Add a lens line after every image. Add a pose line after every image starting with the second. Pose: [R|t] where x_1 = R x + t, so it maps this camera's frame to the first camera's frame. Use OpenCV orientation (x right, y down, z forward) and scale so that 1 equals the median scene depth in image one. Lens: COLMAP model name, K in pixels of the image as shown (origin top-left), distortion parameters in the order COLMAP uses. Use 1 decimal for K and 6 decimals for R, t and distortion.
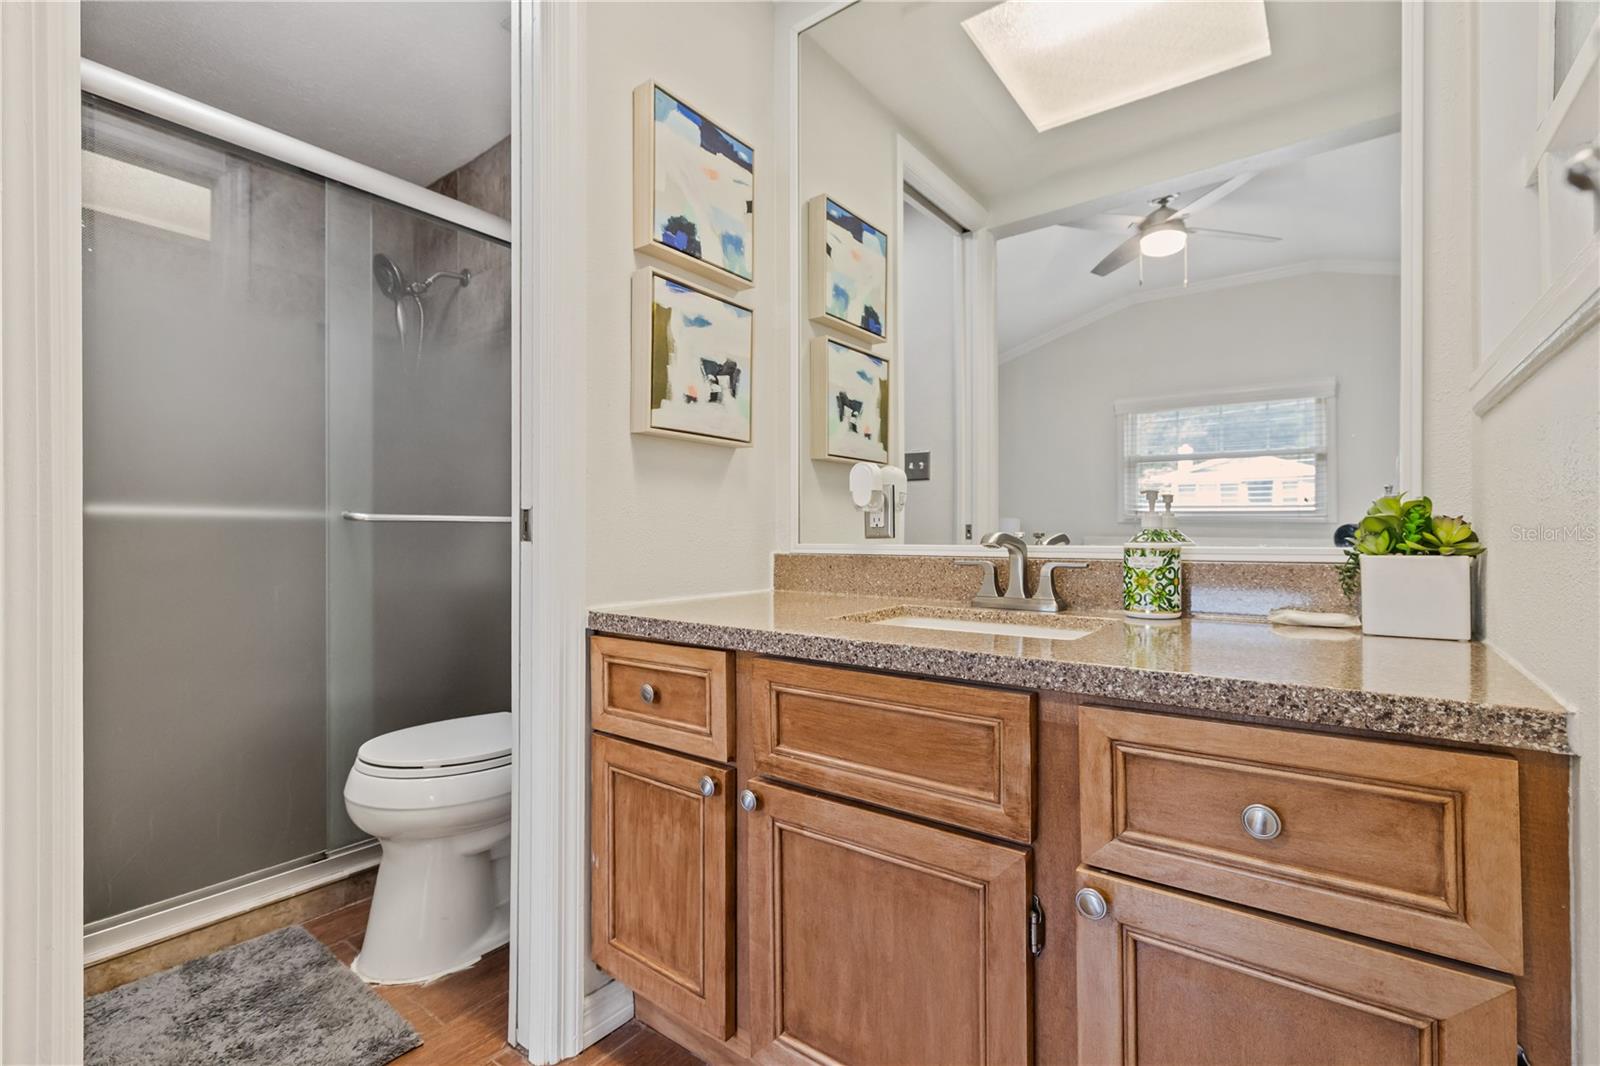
lens RADIAL K [[700.3, 0, 800.0], [0, 700.3, 533.0], [0, 0, 1]] dist [0.001319, 0.000193]
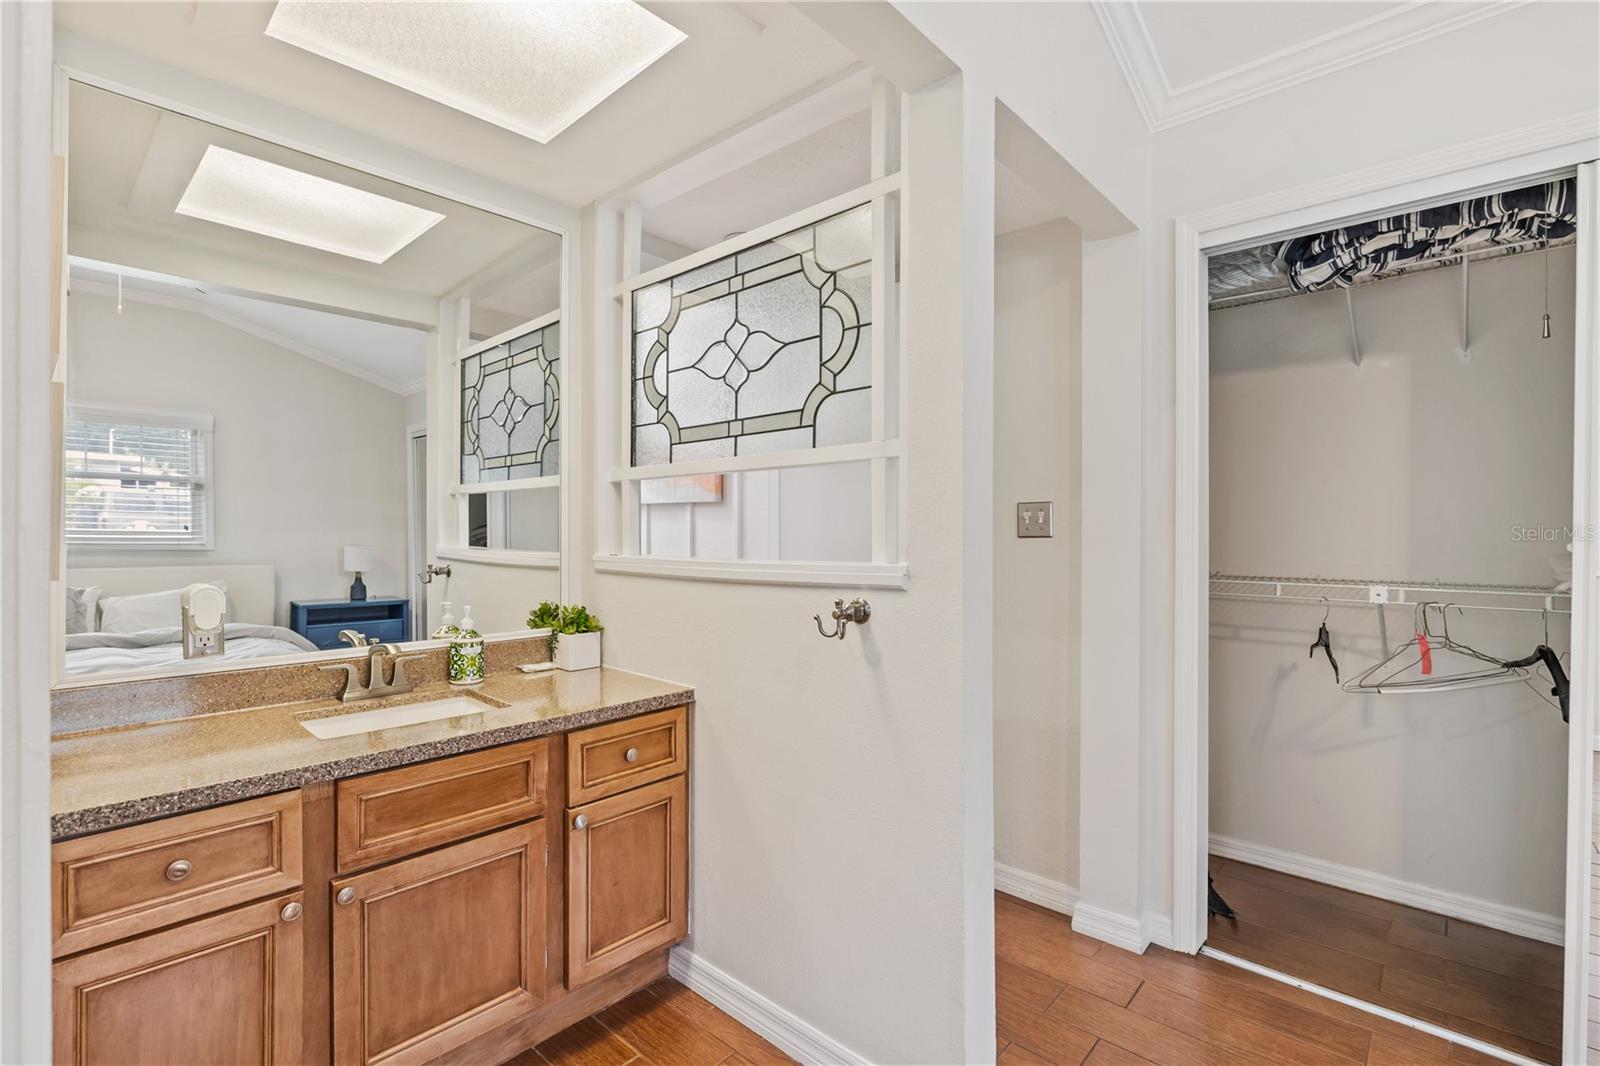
lens RADIAL K [[726.5, 0, 800.0], [0, 726.5, 533.0], [0, 0, 1]] dist [-0.001739, -0.000342]
pose [[0.088559, 0.001813, 0.996069, -1.432869], [-0.014622, 0.999893, -0.000520, -0.306650], [-0.995964, -0.014519, 0.088577, 0.102231]]
